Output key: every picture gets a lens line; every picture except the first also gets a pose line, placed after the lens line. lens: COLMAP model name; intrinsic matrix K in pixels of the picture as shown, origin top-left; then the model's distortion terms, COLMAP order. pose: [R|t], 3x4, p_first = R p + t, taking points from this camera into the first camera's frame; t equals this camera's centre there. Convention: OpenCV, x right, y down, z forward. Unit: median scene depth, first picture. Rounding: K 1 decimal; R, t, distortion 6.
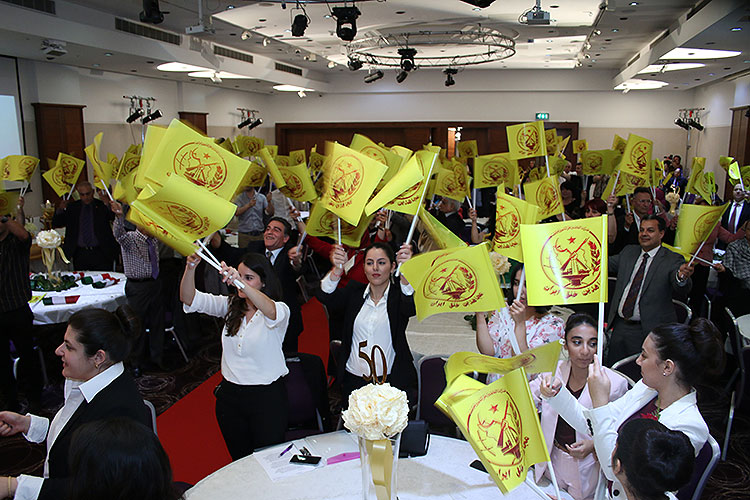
lens RADIAL K [[616.5, 0, 375.8], [0, 616.5, 261.8], [0, 0, 1]] dist [-0.148643, 0.116287]
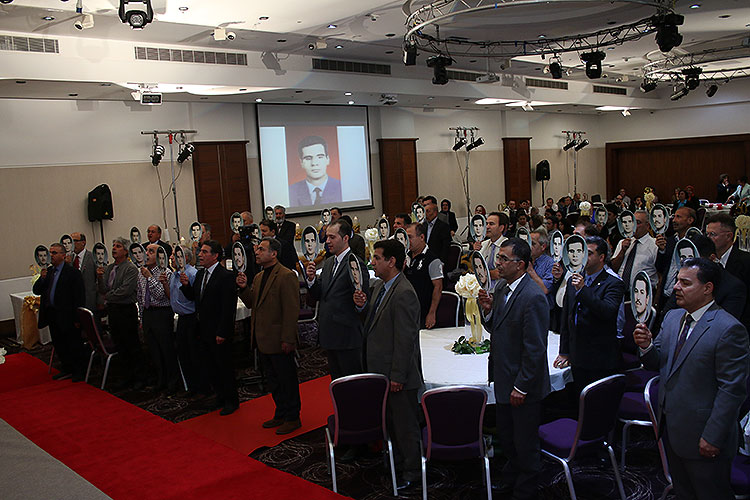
lens RADIAL K [[710.9, 0, 375.0], [0, 710.9, 250.0], [0, 0, 1]] dist [-0.148553, 0.175484]
pose [[0.851527, 0.010716, -0.524201, 0.185406], [-0.049072, 0.997031, -0.059332, 0.050986], [0.522009, 0.076246, 0.849525, -0.238221]]
